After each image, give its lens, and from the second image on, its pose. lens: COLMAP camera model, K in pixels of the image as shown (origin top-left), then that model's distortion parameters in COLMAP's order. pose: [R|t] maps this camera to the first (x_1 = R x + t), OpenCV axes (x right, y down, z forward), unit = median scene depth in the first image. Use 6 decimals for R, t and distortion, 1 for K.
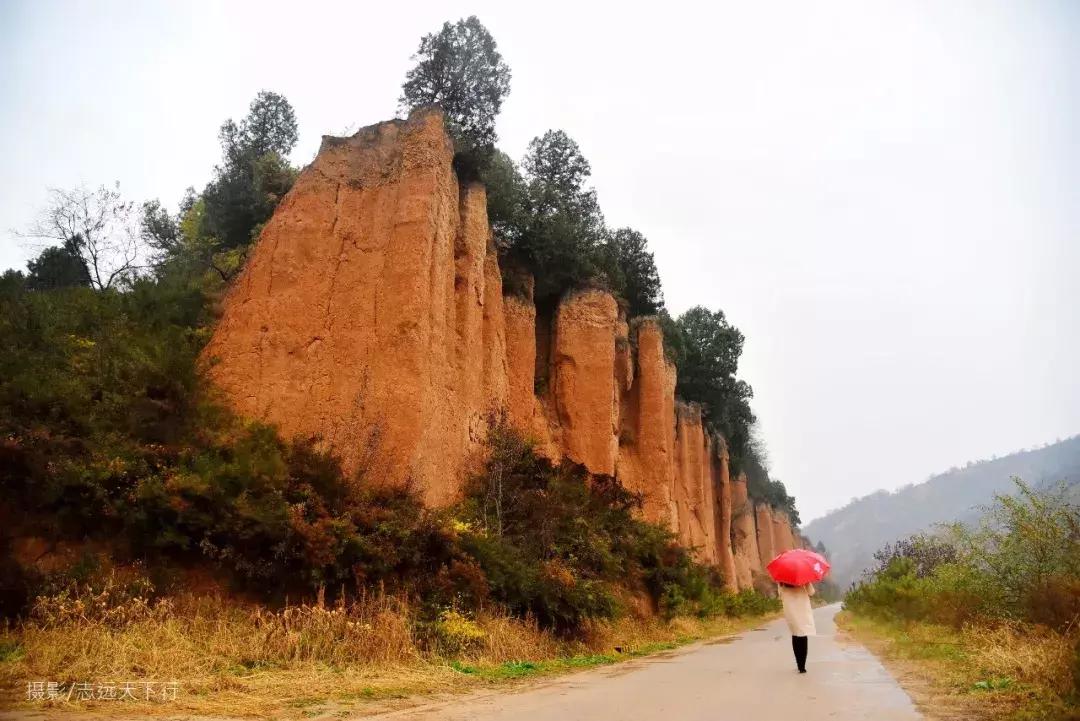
lens RADIAL K [[746.1, 0, 529.2], [0, 746.1, 362.9], [0, 0, 1]] dist [-0.114728, 0.050950]
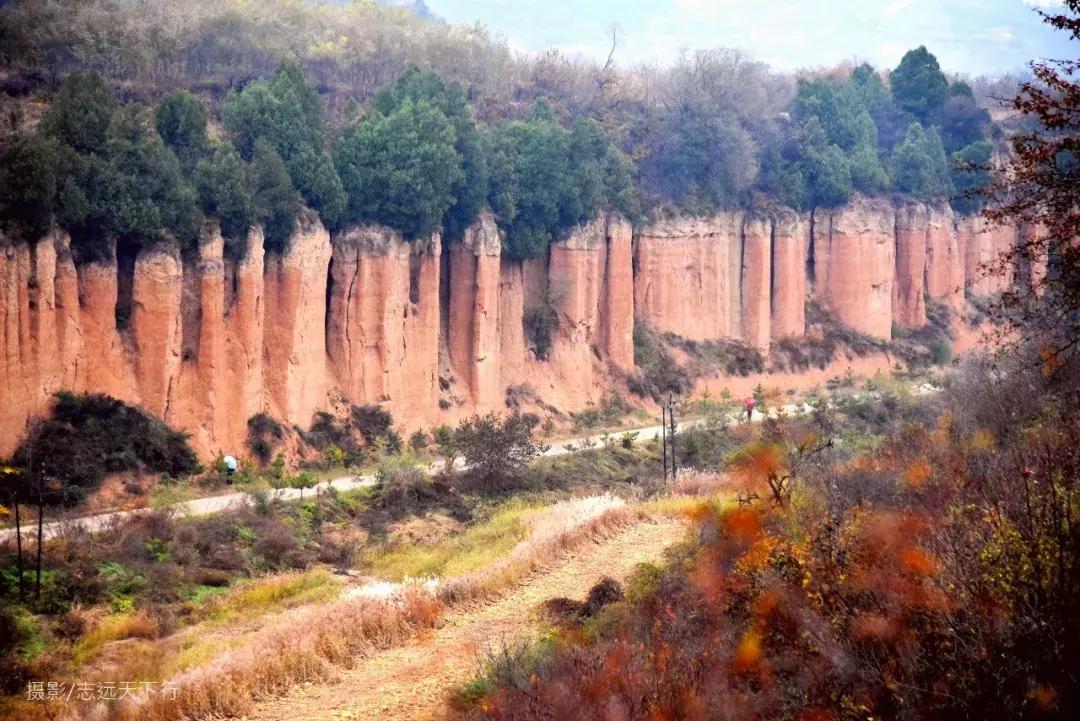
lens RADIAL K [[3410.9, 0, 544.8], [0, 3410.9, 394.3], [0, 0, 1]] dist [1.354287, 0.000000]
pose [[0.987105, 0.034544, -0.156299, 1.850747], [0.030643, 0.917598, 0.396327, -2.443864], [0.157111, -0.396006, 0.904708, -4.924688]]
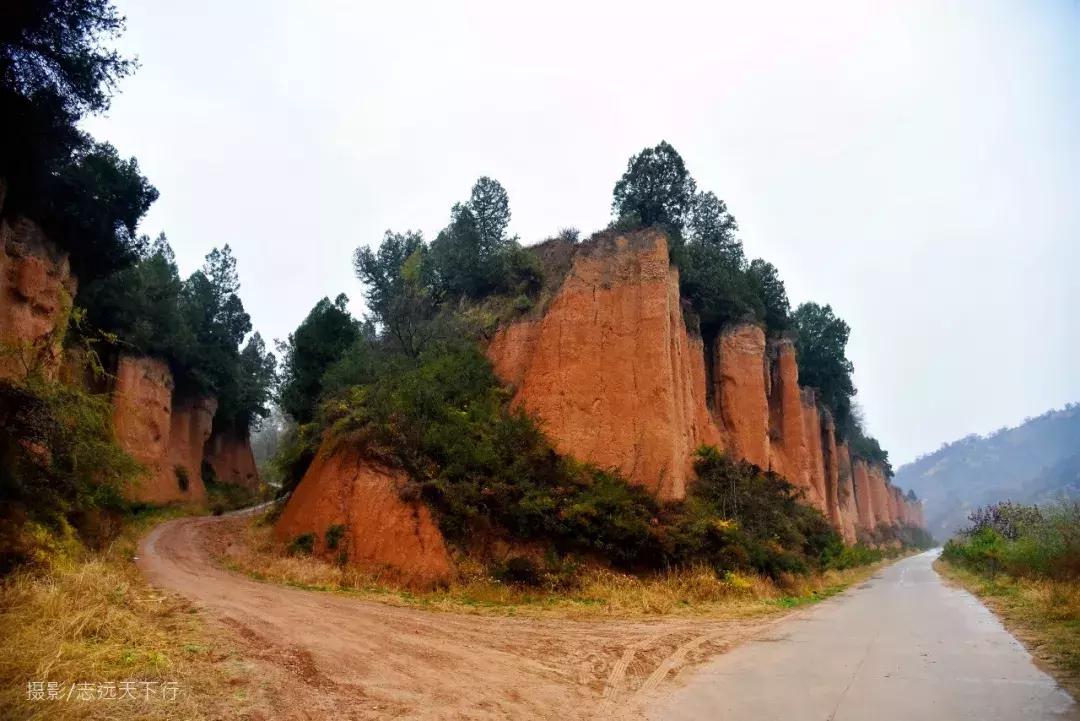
lens RADIAL K [[746.1, 0, 523.3], [0, 746.1, 364.2], [0, 0, 1]] dist [-0.114728, 0.050950]
pose [[0.993479, -0.034907, -0.108541, -0.168814], [0.042144, 0.996988, 0.065111, -0.132721], [0.105941, -0.069261, 0.991957, -0.340839]]
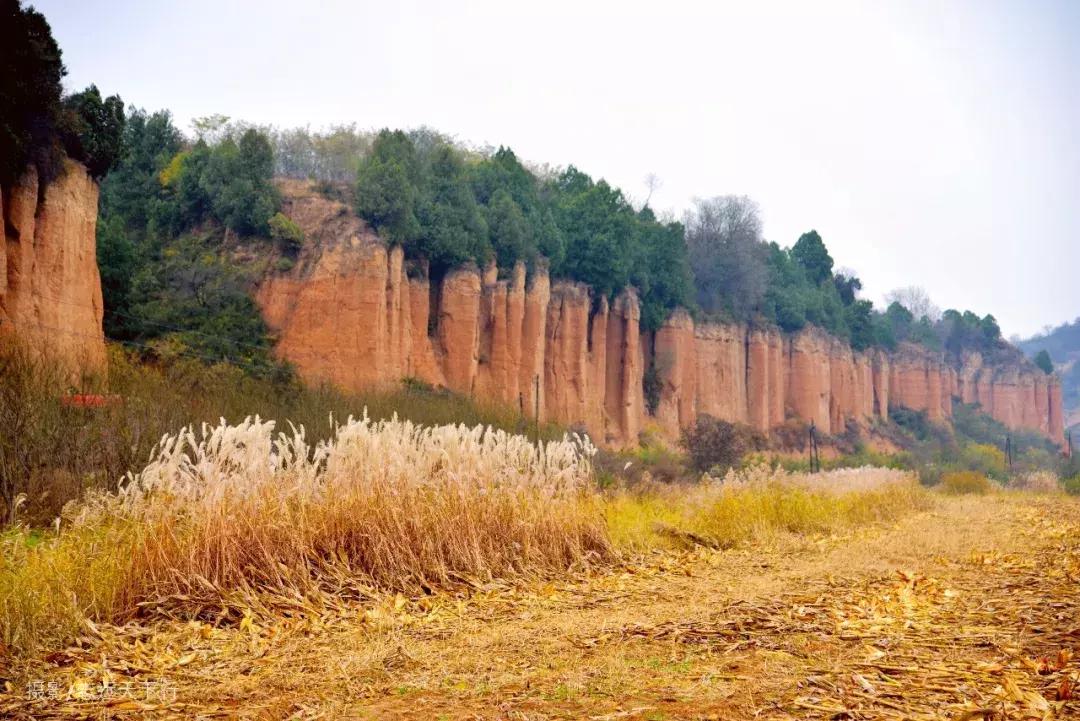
lens RADIAL K [[2371.3, 0, 544.9], [0, 2371.3, 367.8], [0, 0, 1]] dist [0.718855, 0.000000]
pose [[0.999558, 0.017096, 0.024320, 0.141850], [-0.023149, 0.960884, 0.275981, -1.373569], [-0.018651, -0.276422, 0.960855, -4.182471]]
